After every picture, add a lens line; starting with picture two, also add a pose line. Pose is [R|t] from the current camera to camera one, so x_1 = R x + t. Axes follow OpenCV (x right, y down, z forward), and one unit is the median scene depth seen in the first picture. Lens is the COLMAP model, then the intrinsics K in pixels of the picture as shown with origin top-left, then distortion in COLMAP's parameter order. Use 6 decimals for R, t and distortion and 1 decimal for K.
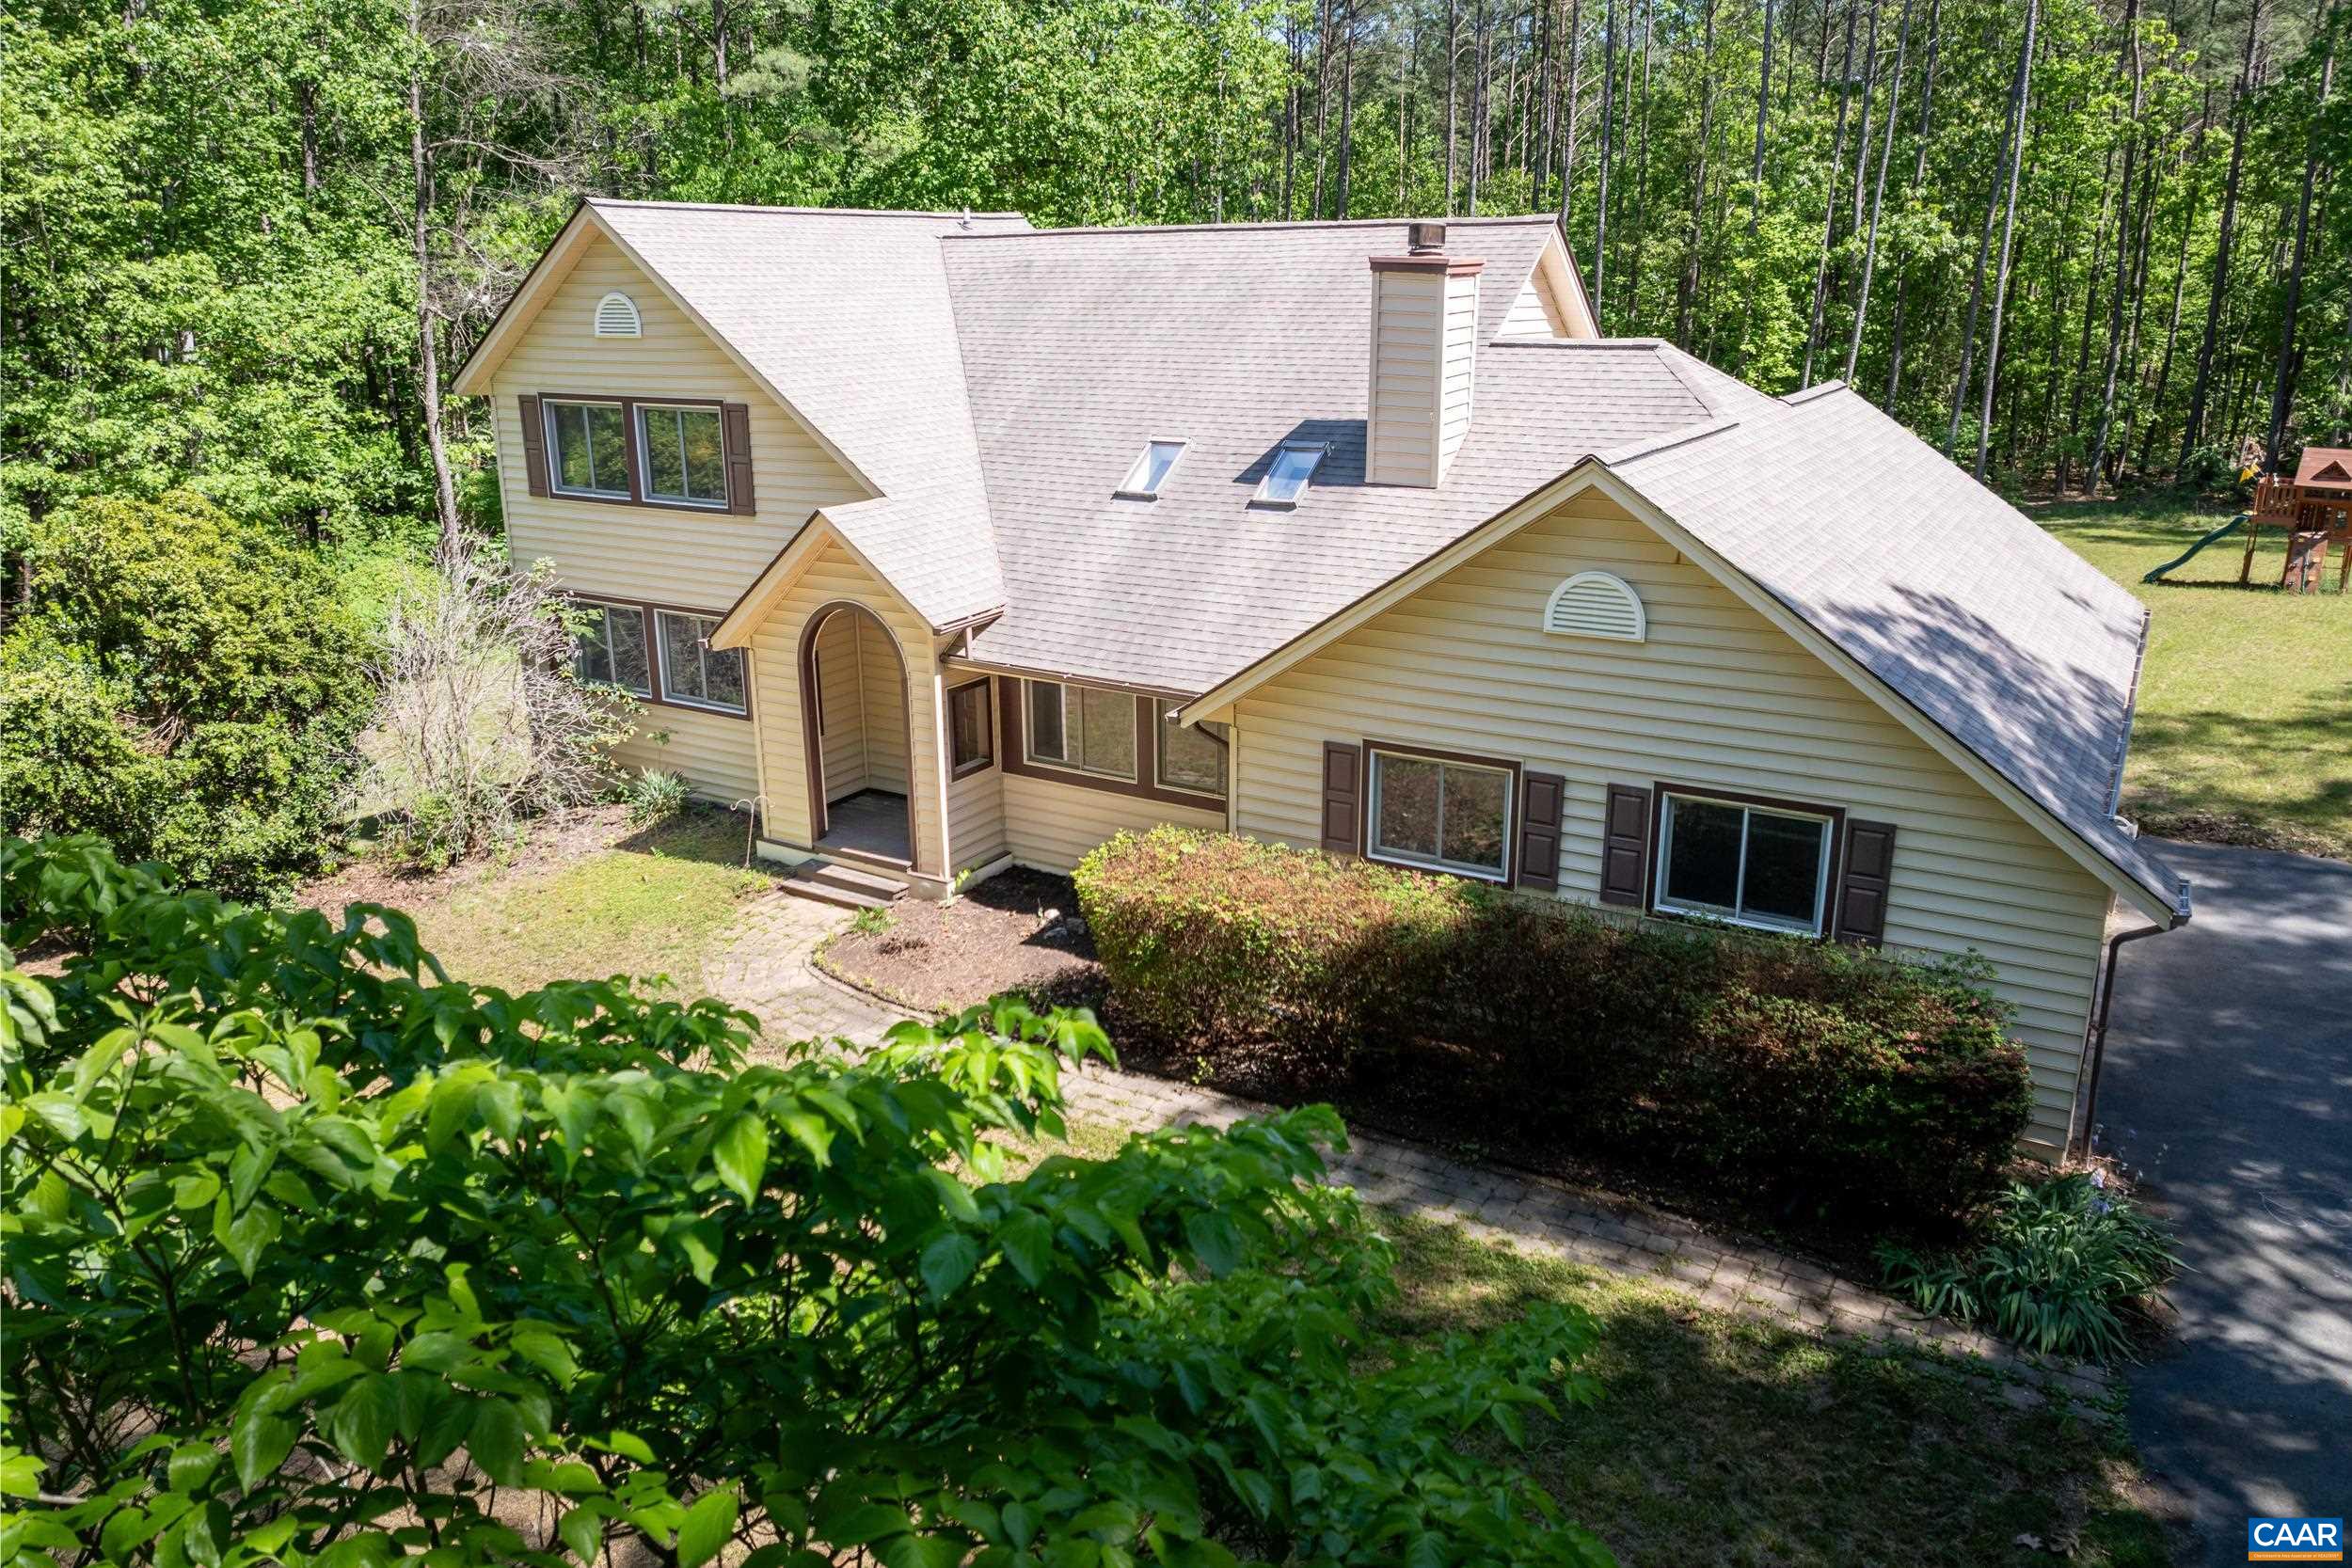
lens RADIAL K [[1628.0, 0, 1179.2], [0, 1628.0, 783.6], [0, 0, 1]] dist [-0.043514, 0.003543]
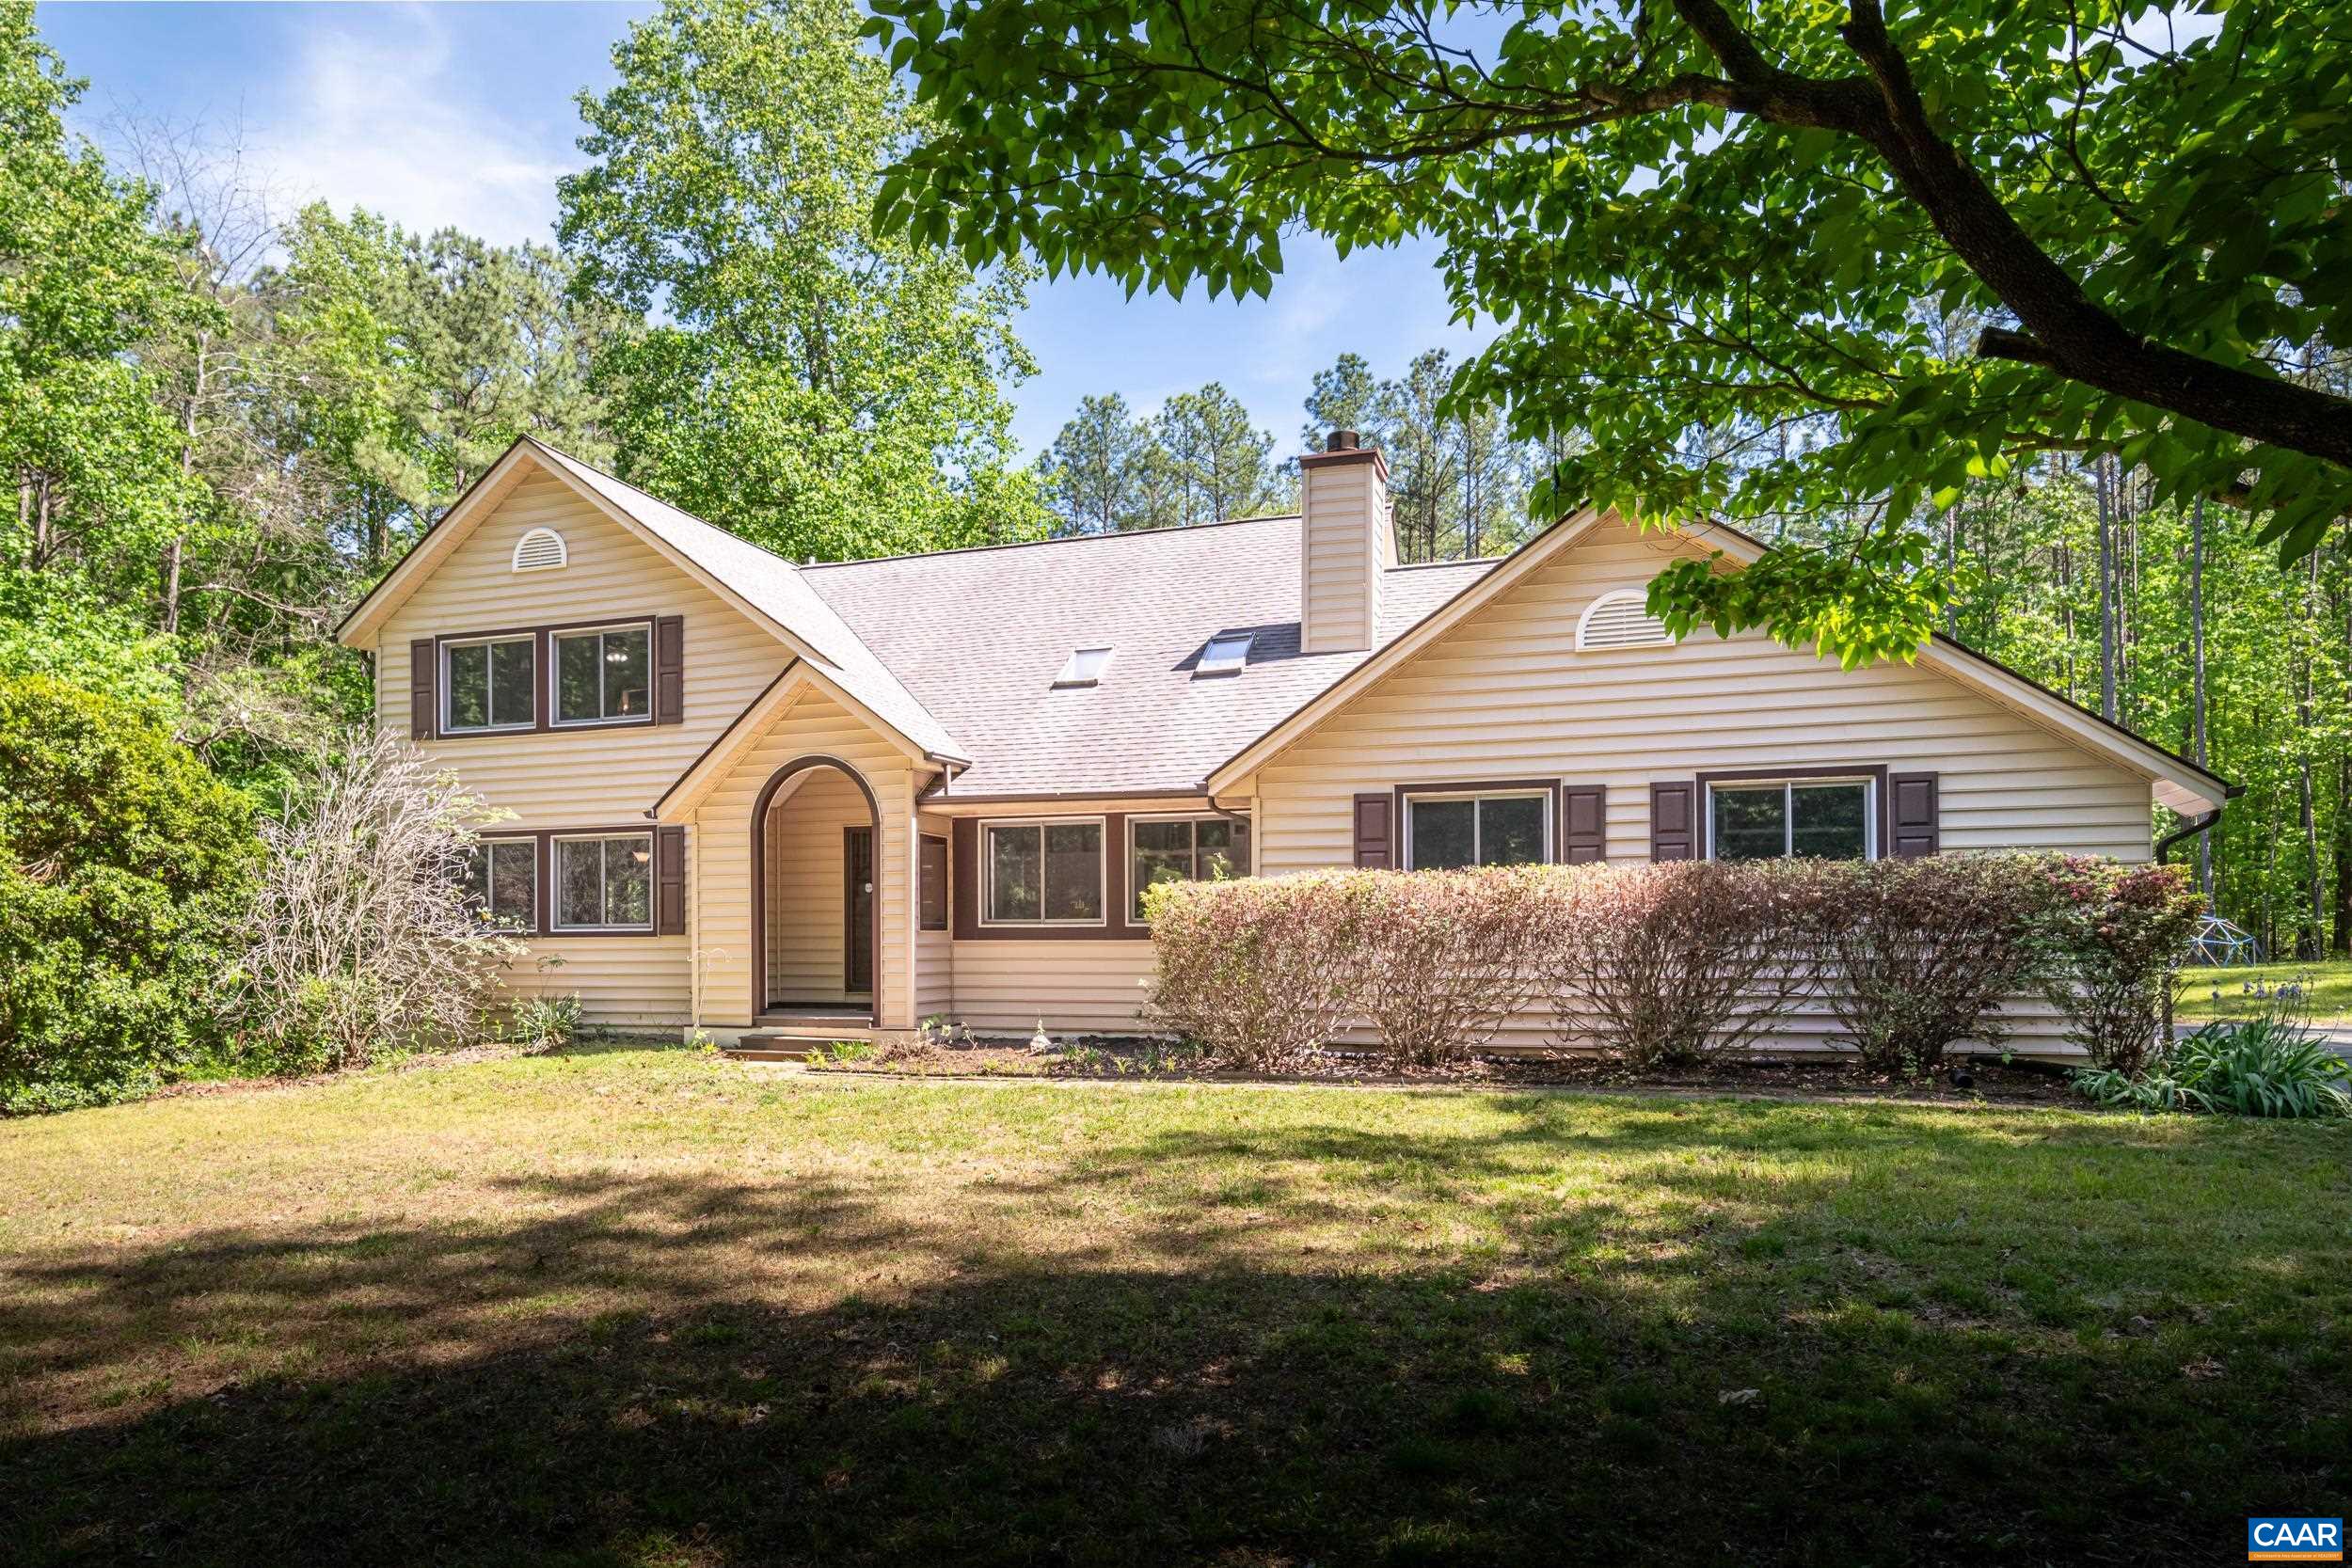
lens RADIAL K [[1507.0, 0, 1172.7], [0, 1507.0, 781.2], [0, 0, 1]] dist [-0.007225, -0.001592]
pose [[0.982203, 0.001834, 0.187813, -0.154576], [0.053028, 0.956563, -0.286662, 0.176608], [-0.180181, 0.291519, 0.939442, 0.077118]]
